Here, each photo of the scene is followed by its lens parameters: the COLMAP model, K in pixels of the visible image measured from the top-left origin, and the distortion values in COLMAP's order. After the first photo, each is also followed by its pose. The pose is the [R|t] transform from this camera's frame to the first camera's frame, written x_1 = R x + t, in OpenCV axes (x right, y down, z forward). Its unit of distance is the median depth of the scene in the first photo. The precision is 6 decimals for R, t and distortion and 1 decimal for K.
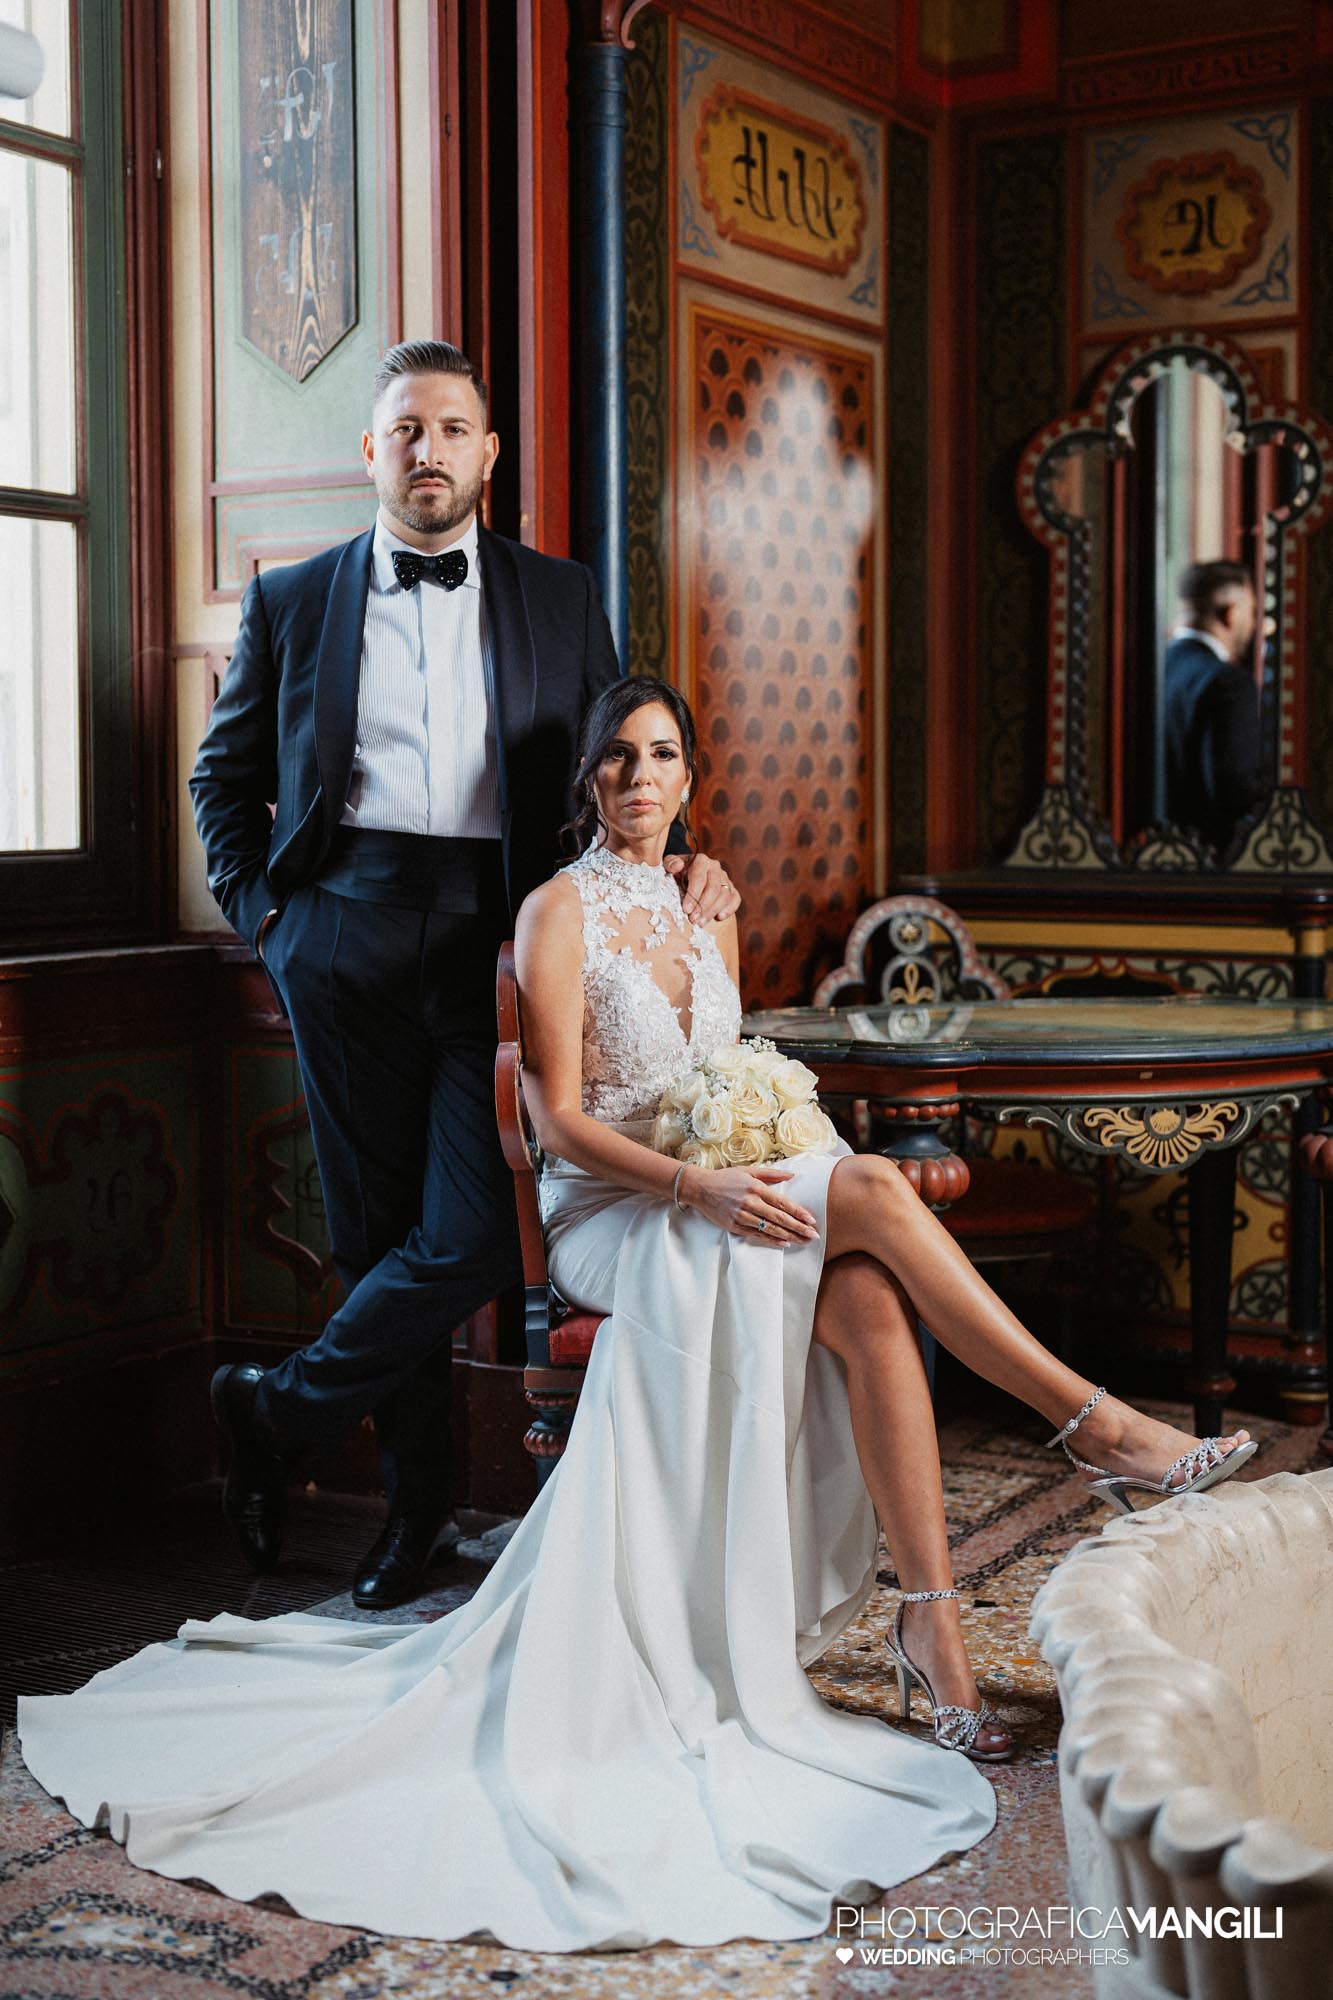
lens RADIAL K [[2768.7, 0, 581.3], [0, 2768.7, 918.7], [0, 0, 1]] dist [-0.022074, 0.035637]
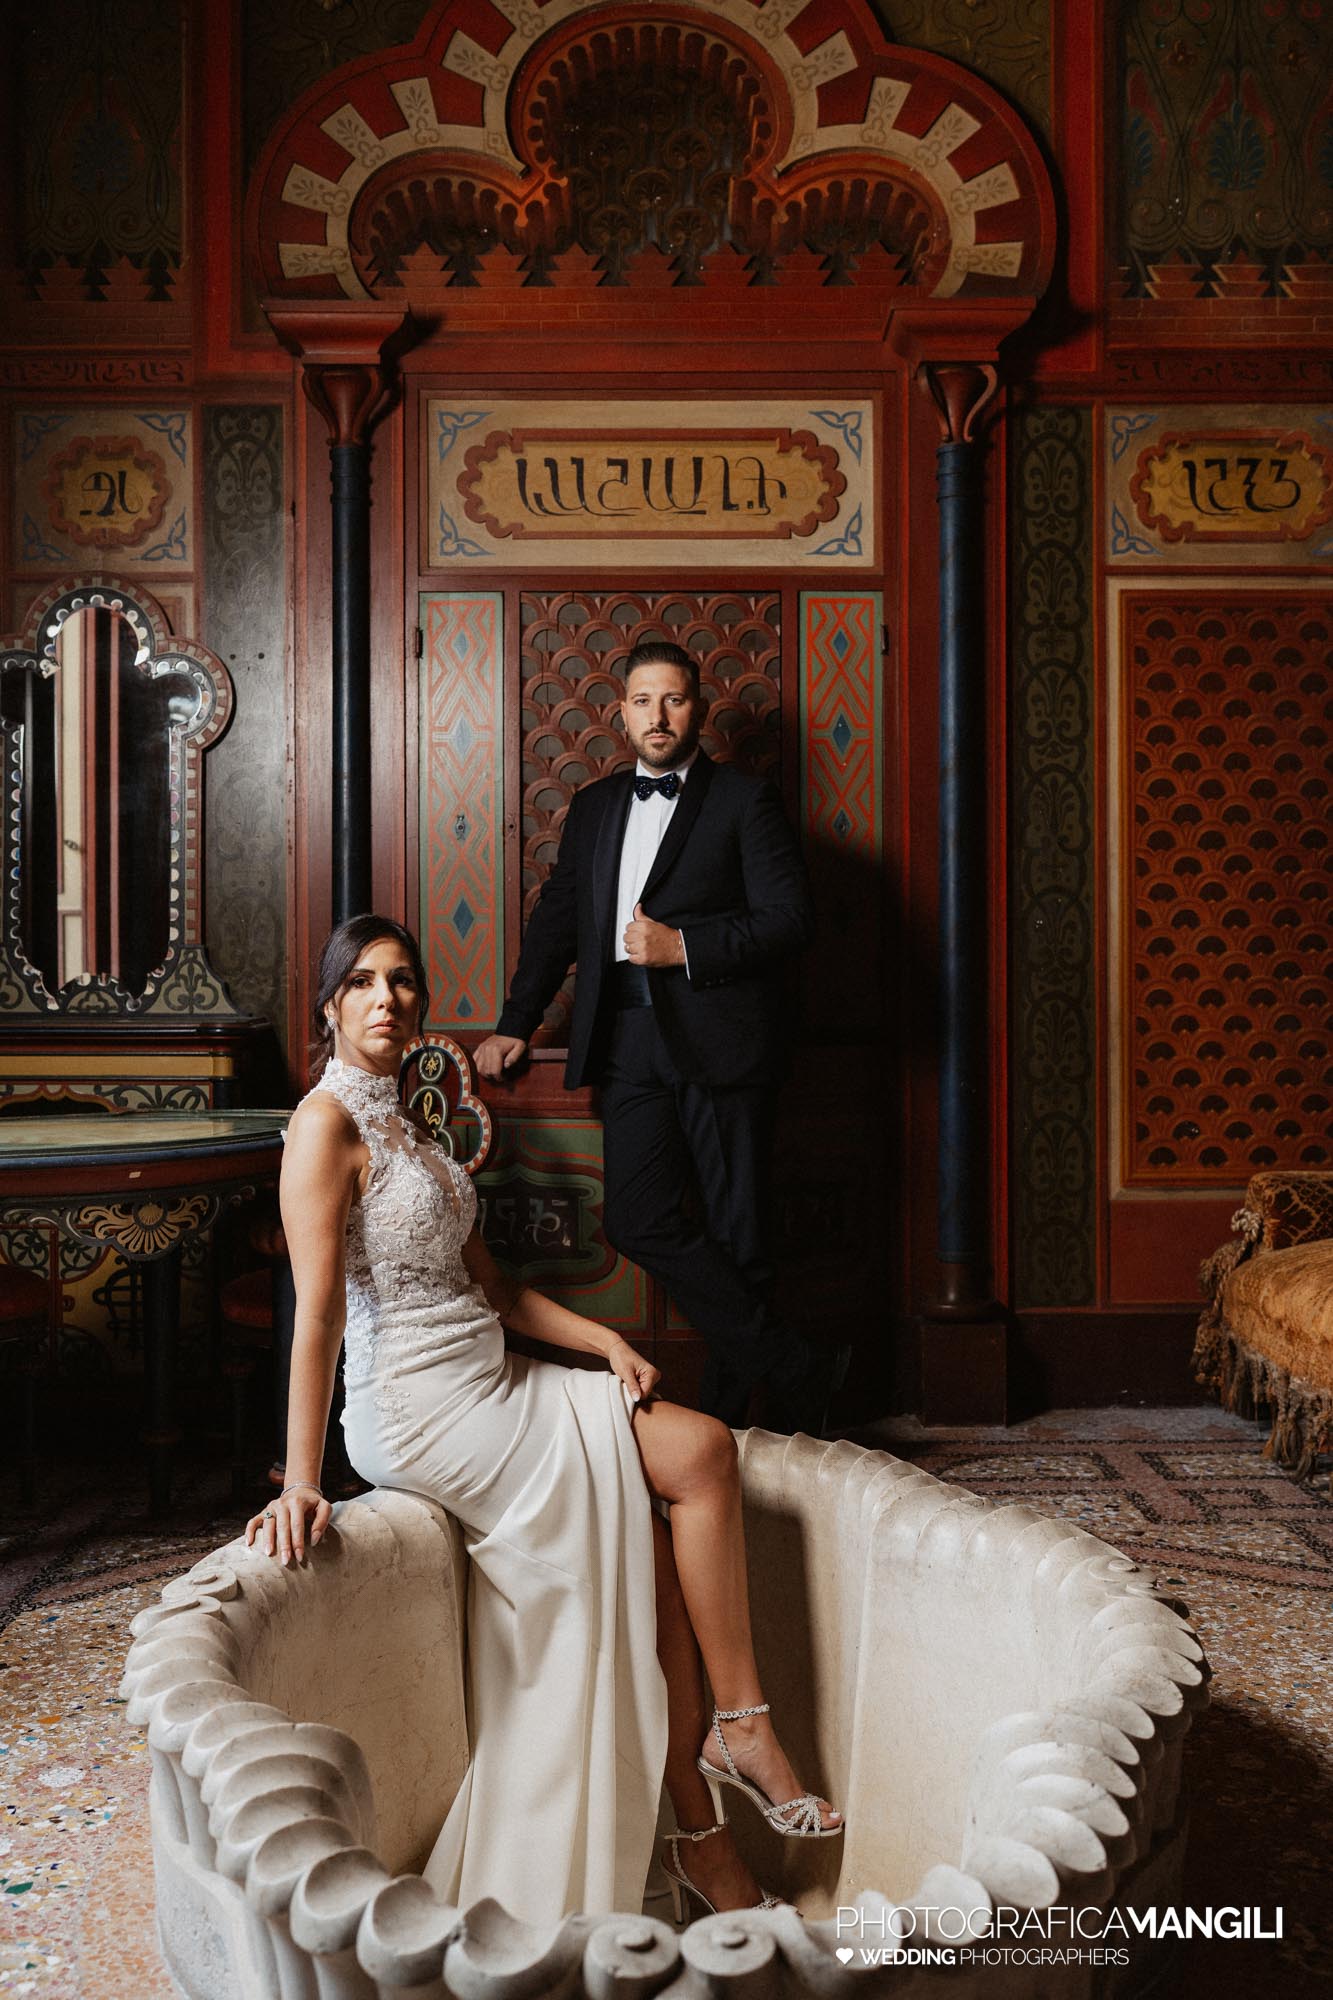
lens RADIAL K [[1923.2, 0, 658.4], [0, 1923.2, 1005.9], [0, 0, 1]] dist [0.002383, 0.011910]
pose [[0.850725, -0.001169, 0.525609, -0.023483], [0.021586, 0.999232, -0.032716, 0.013159], [-0.525167, 0.039178, 0.850097, 0.154880]]
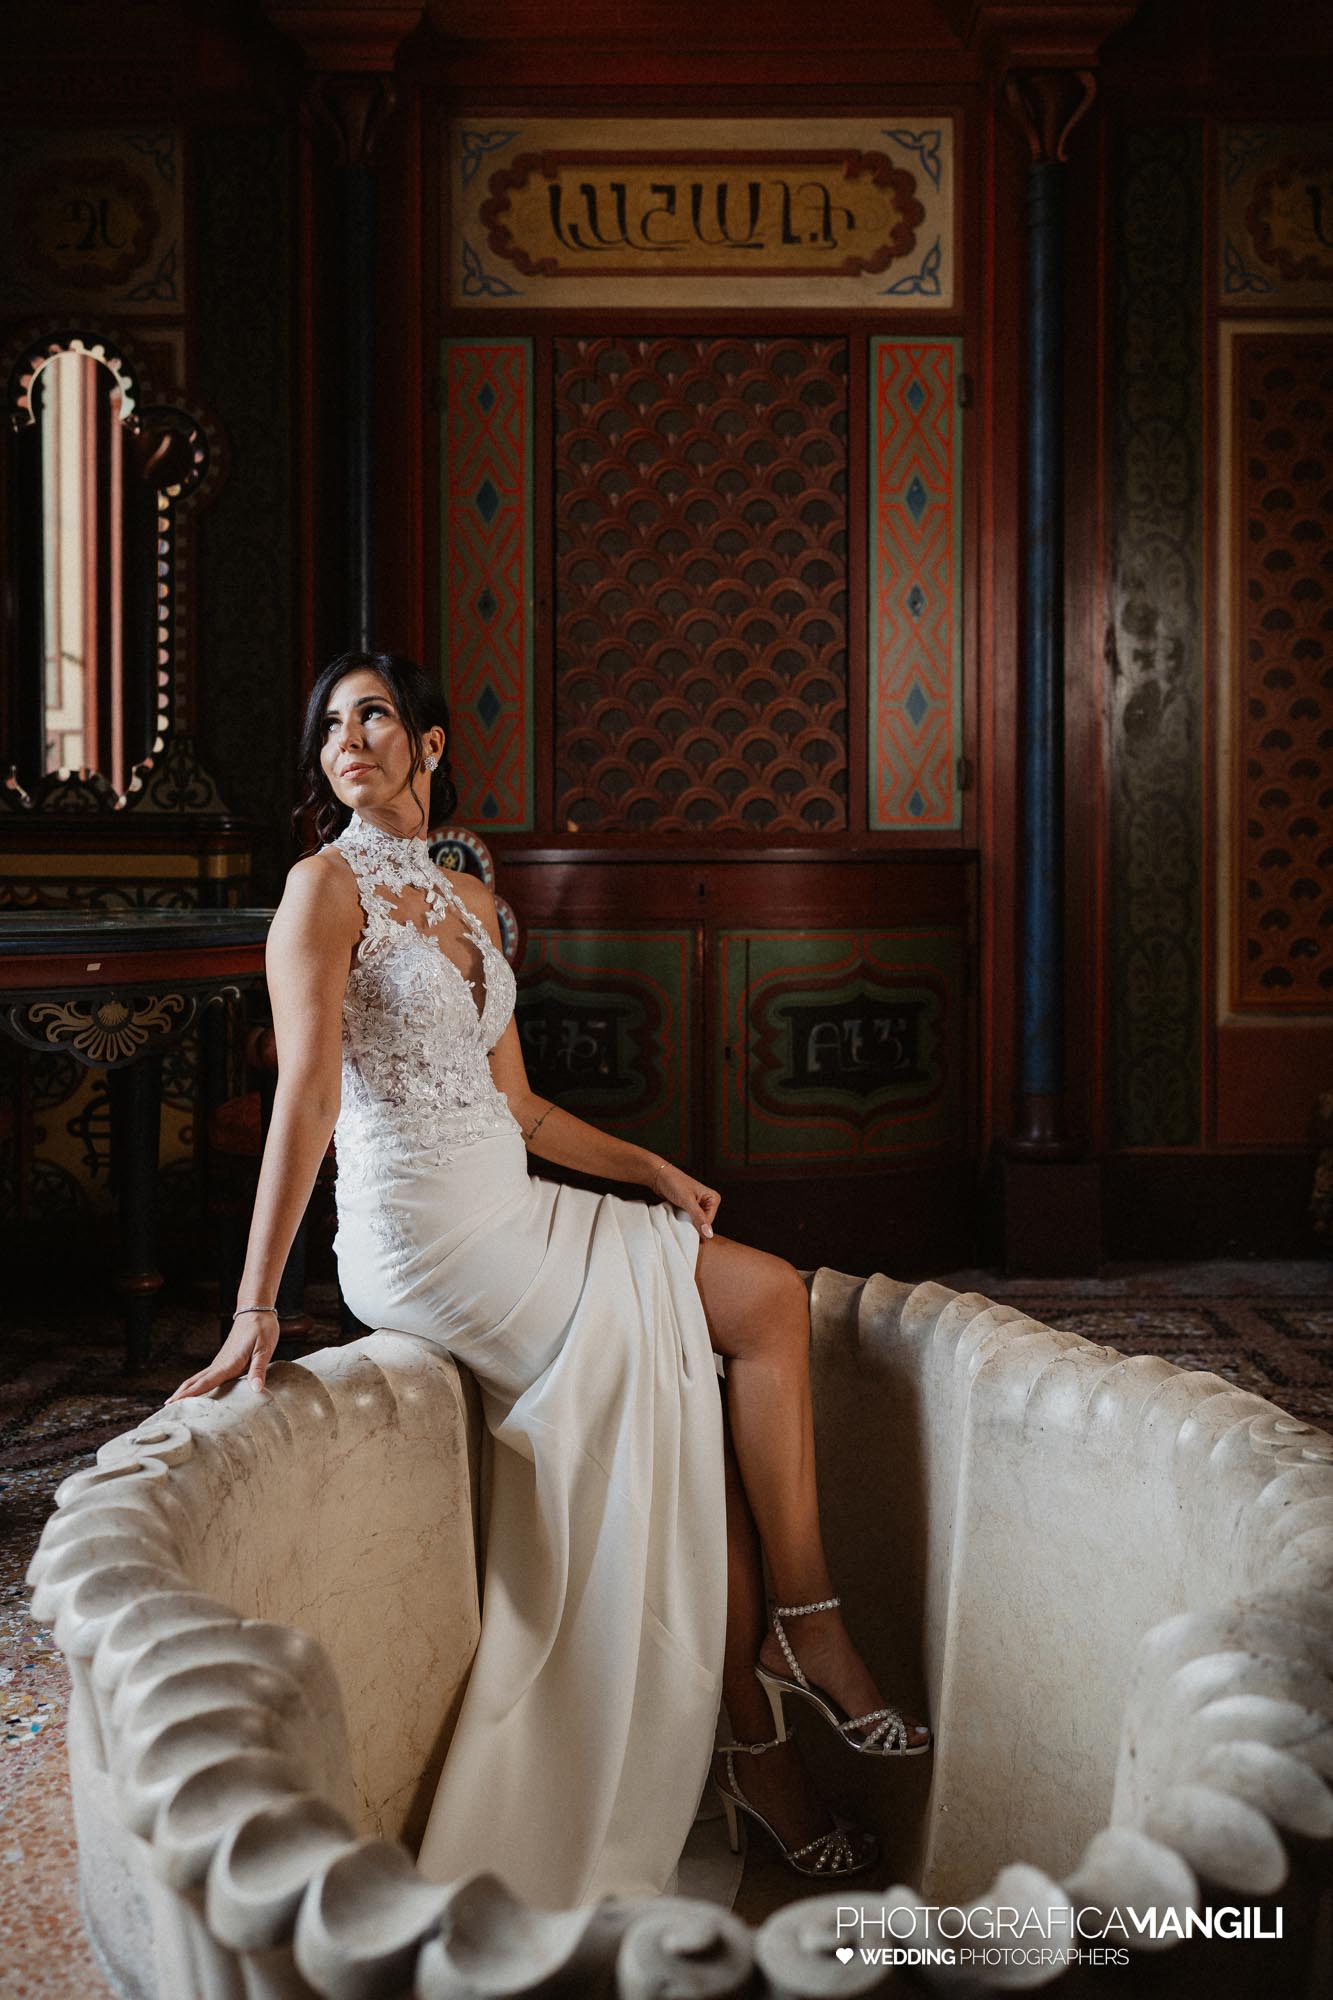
lens RADIAL K [[1979.0, 0, 684.1], [0, 1979.0, 899.1], [0, 0, 1]] dist [0.008550, 0.000849]
pose [[0.855439, -0.006914, 0.517857, 0.015989], [0.019041, 0.999655, -0.018107, 0.037455], [-0.517553, 0.025350, 0.855275, 0.224744]]
